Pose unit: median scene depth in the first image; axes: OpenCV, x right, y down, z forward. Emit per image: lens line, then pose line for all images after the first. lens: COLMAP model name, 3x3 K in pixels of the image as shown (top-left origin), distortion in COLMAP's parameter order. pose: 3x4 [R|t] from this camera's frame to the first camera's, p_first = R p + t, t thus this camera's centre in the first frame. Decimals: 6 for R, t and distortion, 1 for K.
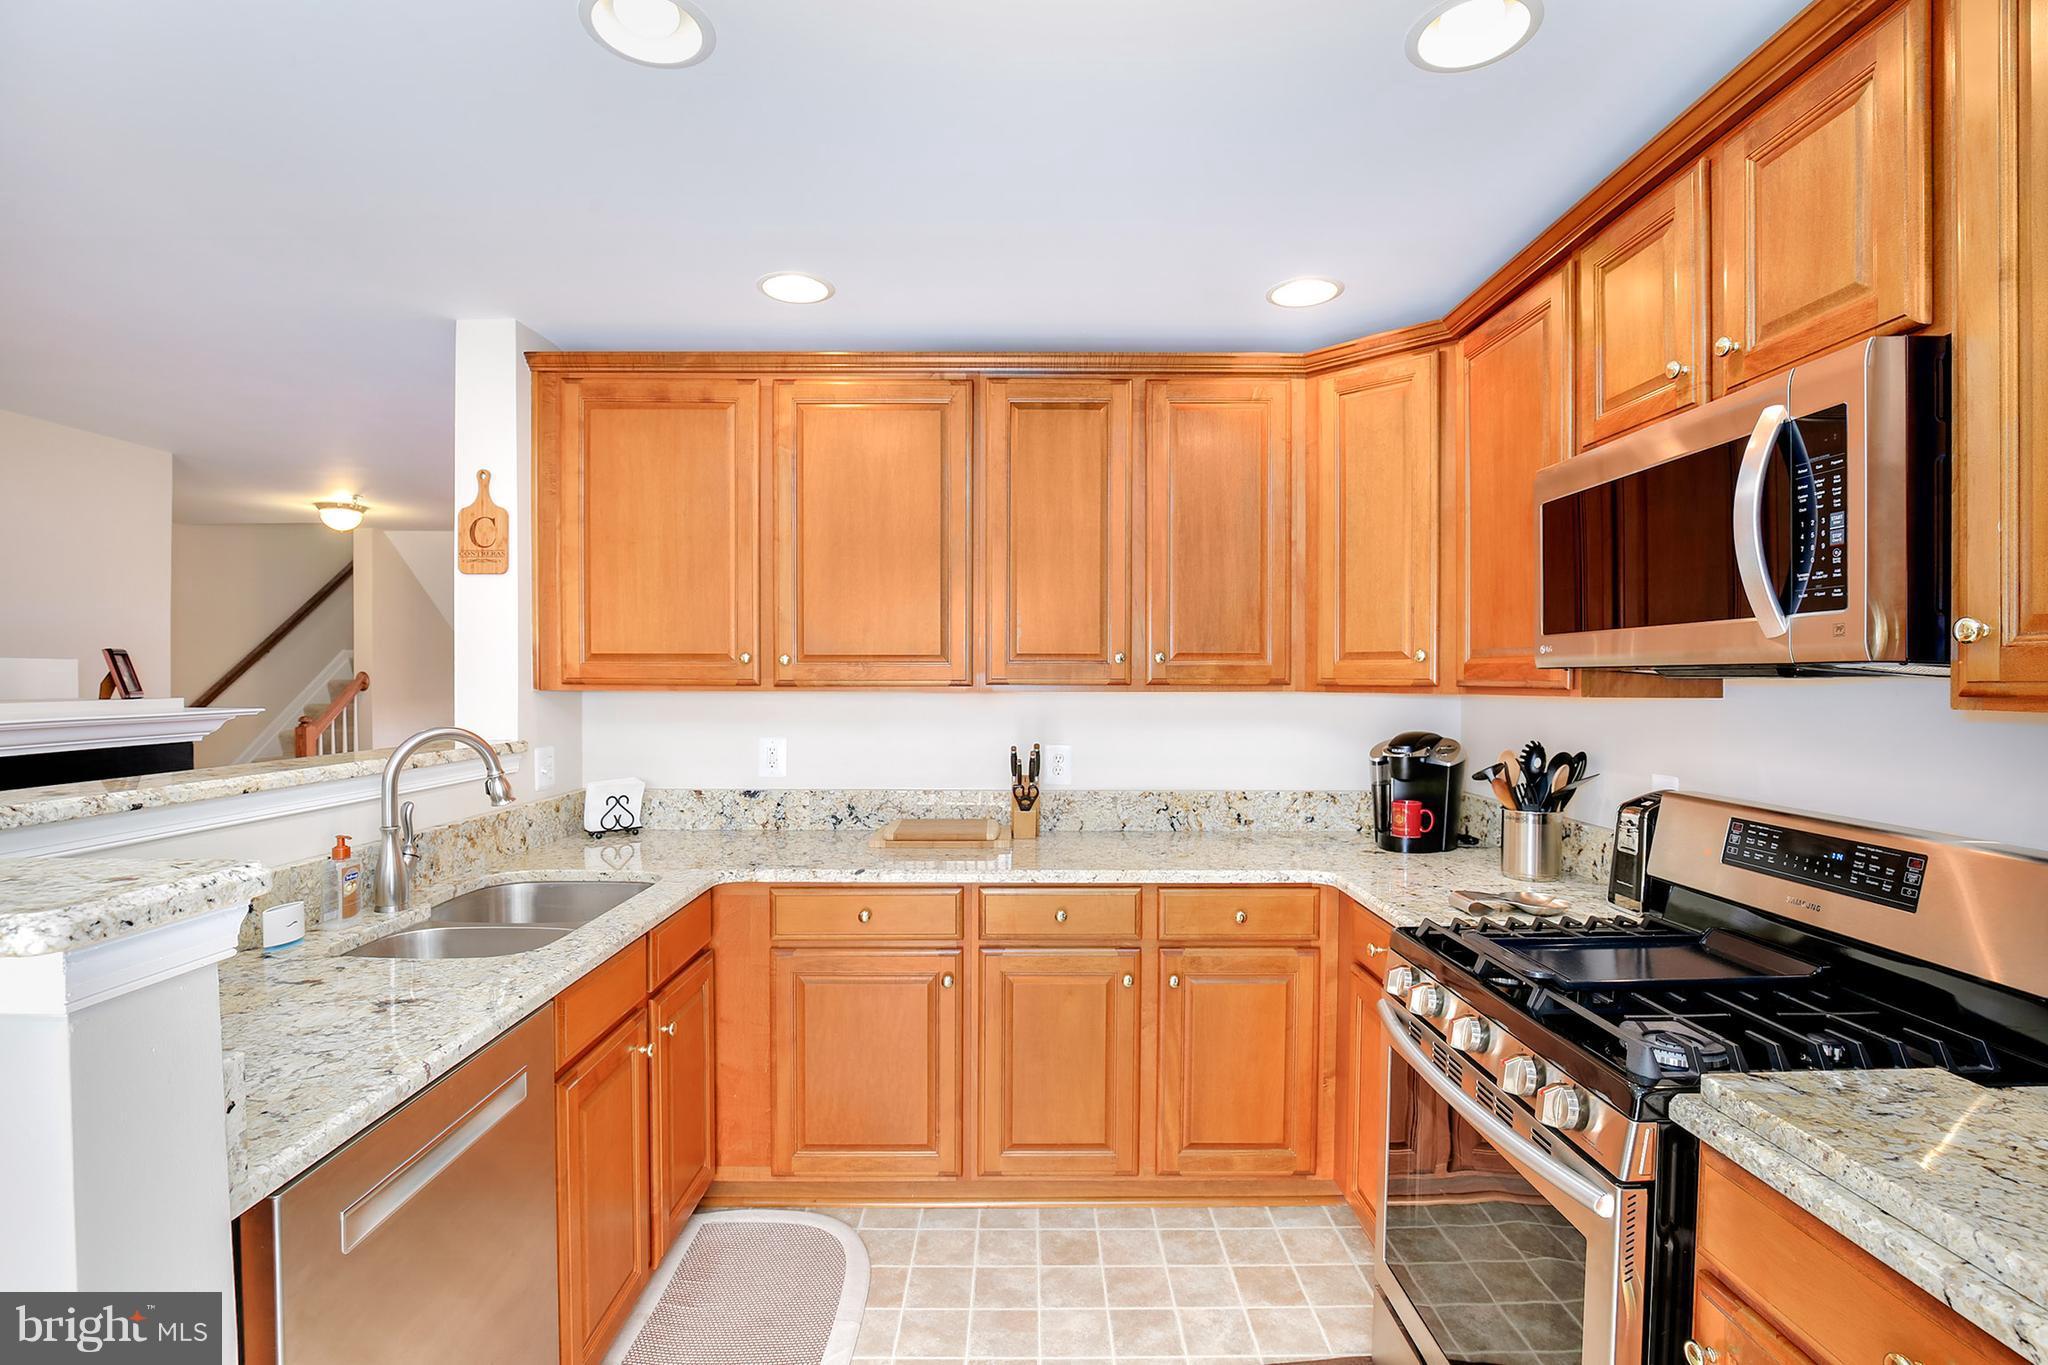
lens RADIAL K [[941.8, 0, 1027.9], [0, 941.8, 688.6], [0, 0, 1]] dist [-0.021632, 0.000083]
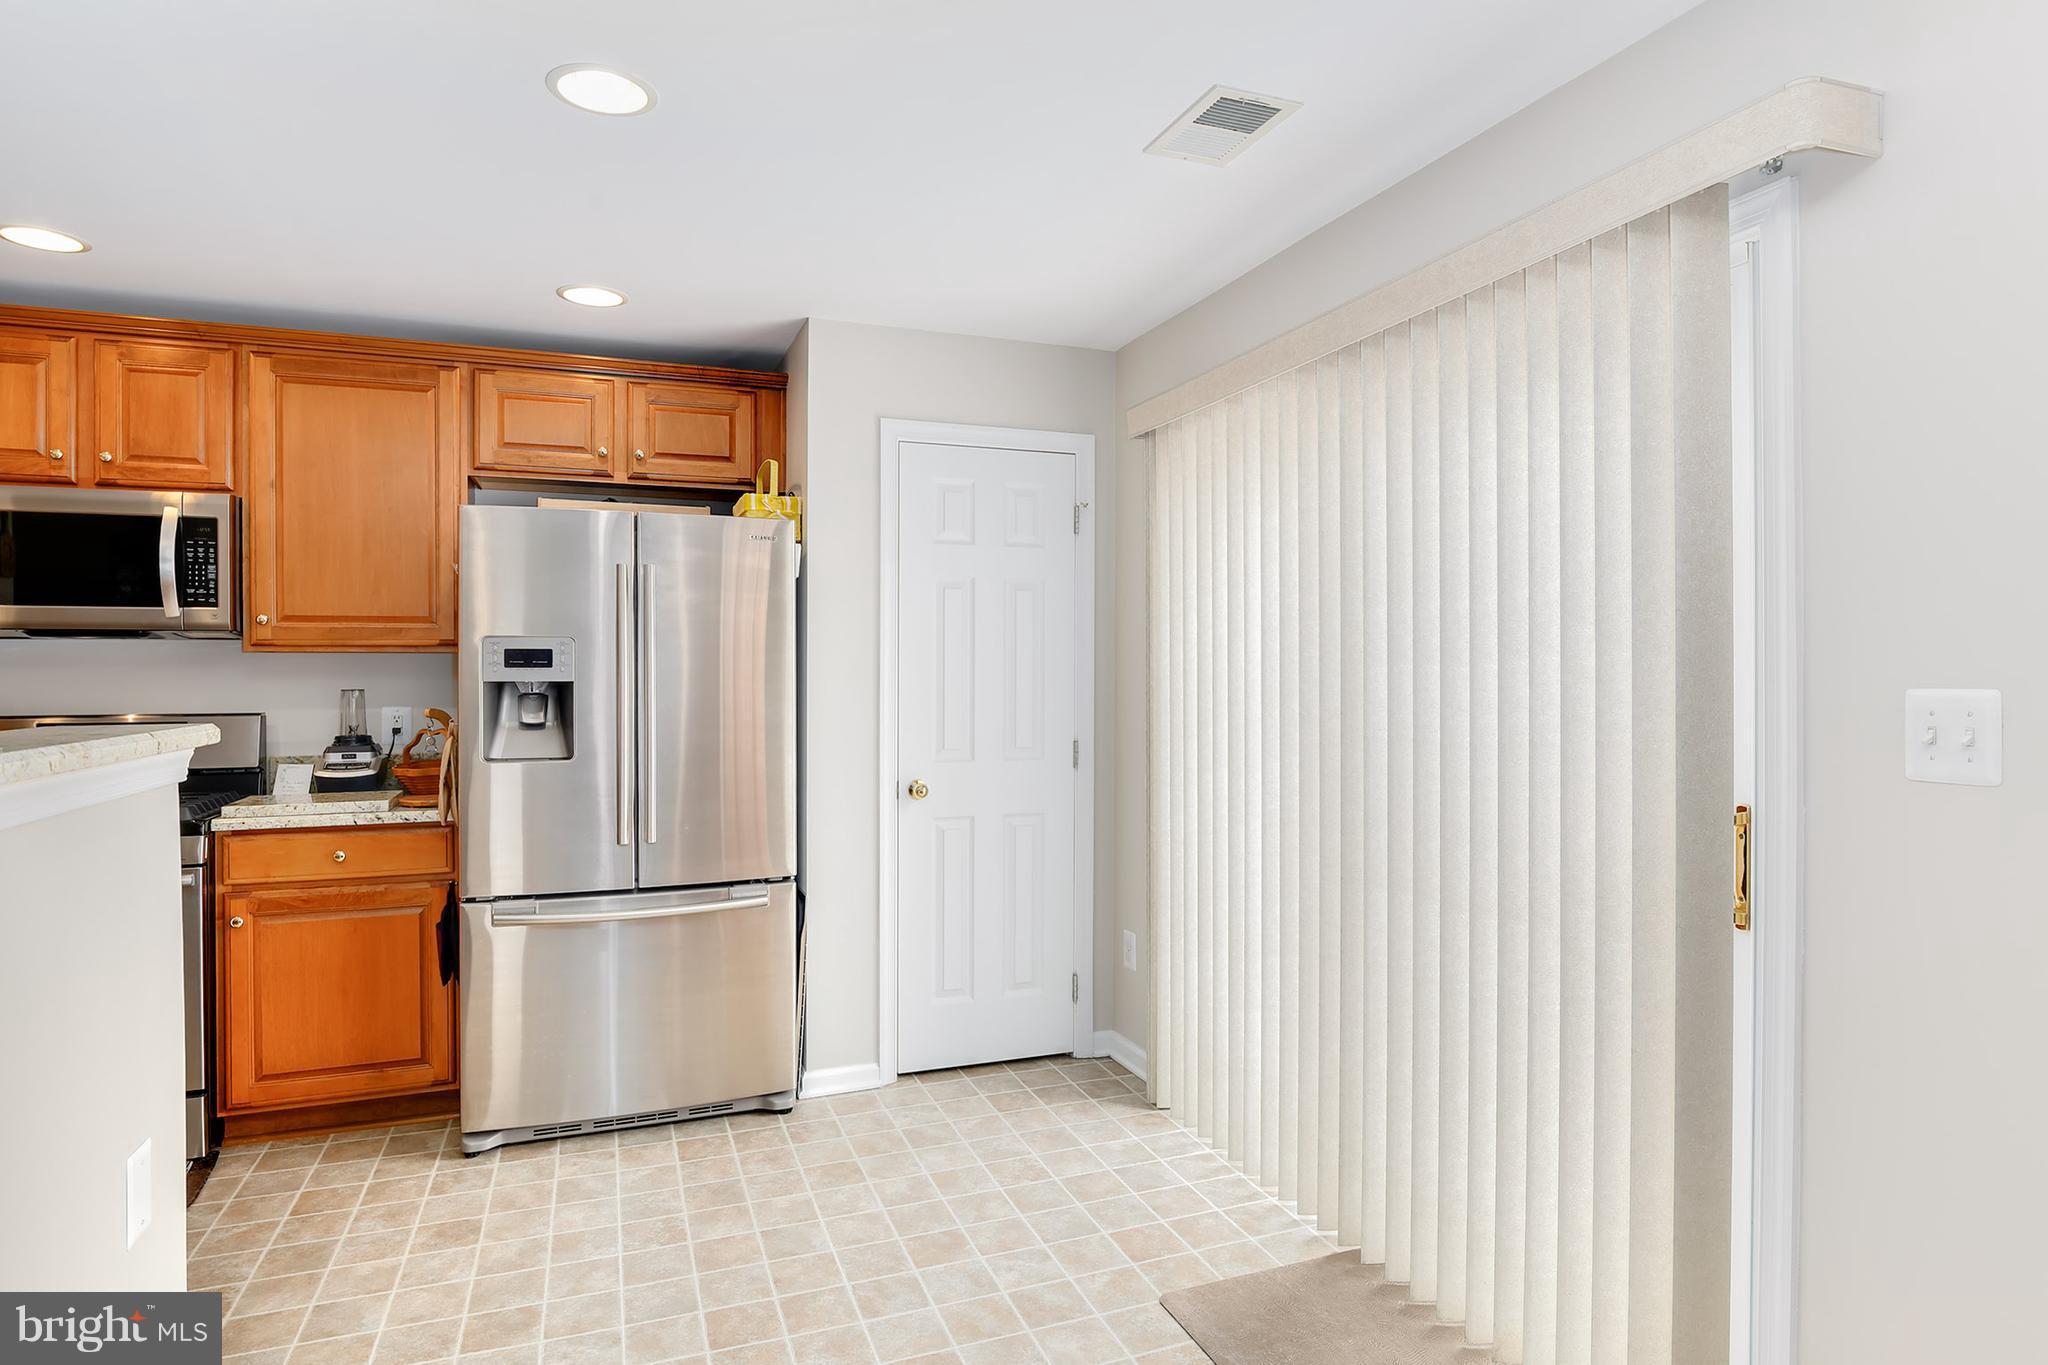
lens RADIAL K [[1150.4, 0, 1020.1], [0, 1150.4, 670.3], [0, 0, 1]] dist [-0.005076, 0.002744]
pose [[-0.338007, -0.010498, 0.941085, -1.739297], [0.008893, 0.999858, 0.014347, 0.032697], [-0.941101, 0.013218, -0.337866, 0.059656]]
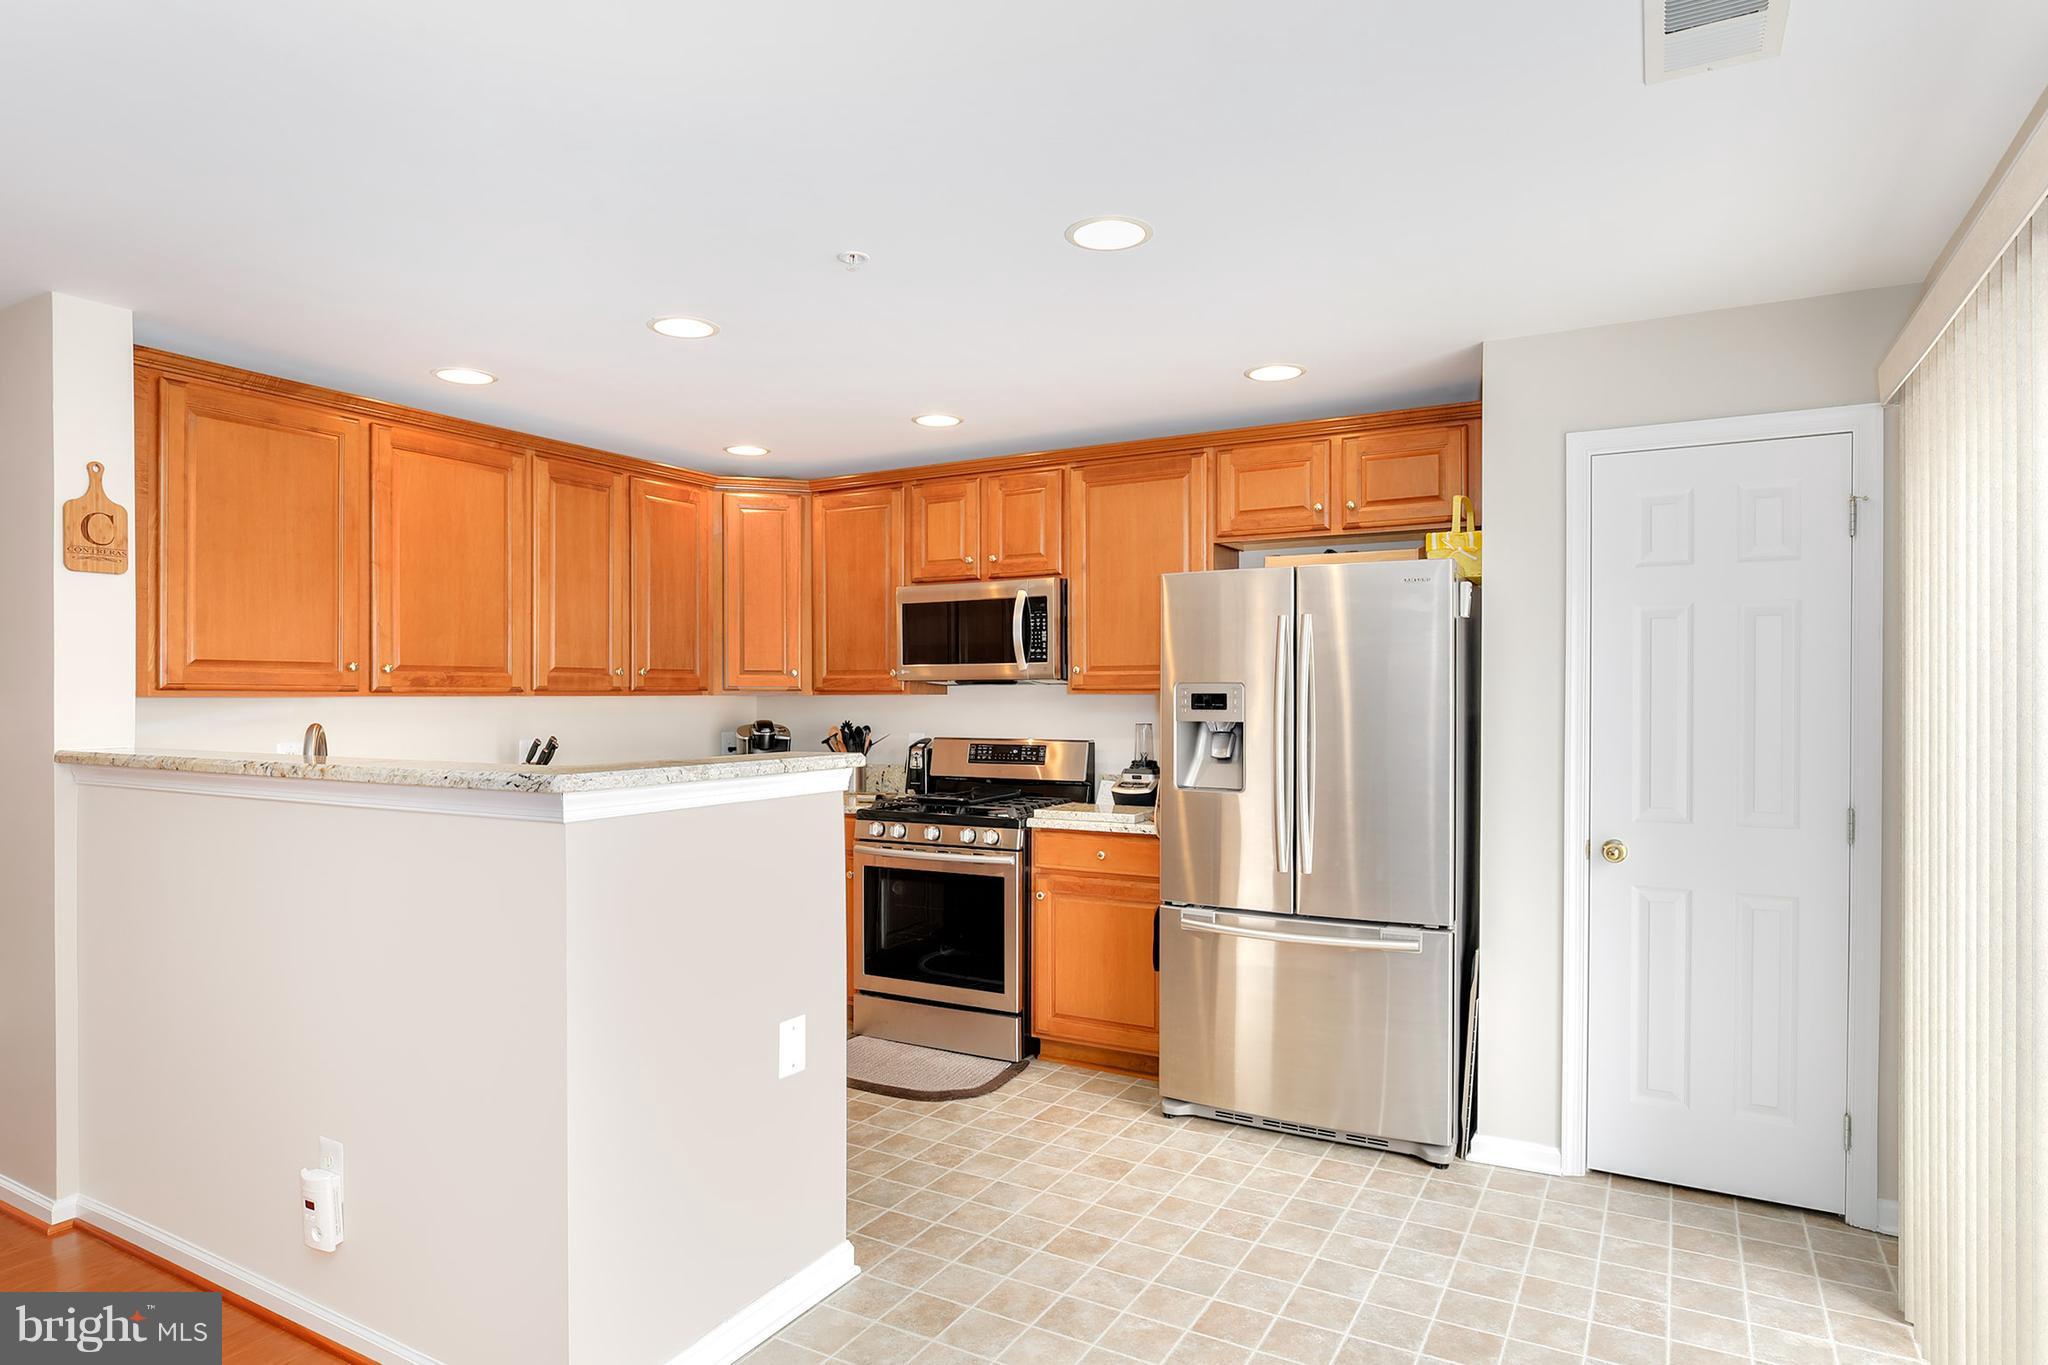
lens RADIAL K [[1150.4, 0, 1028.2], [0, 1150.4, 694.0], [0, 0, 1]] dist [-0.005076, 0.002744]
pose [[0.499349, -0.002551, 0.866397, -1.753161], [0.012663, 0.999910, -0.004355, 0.026235], [-0.866308, 0.013146, 0.499336, -0.615135]]
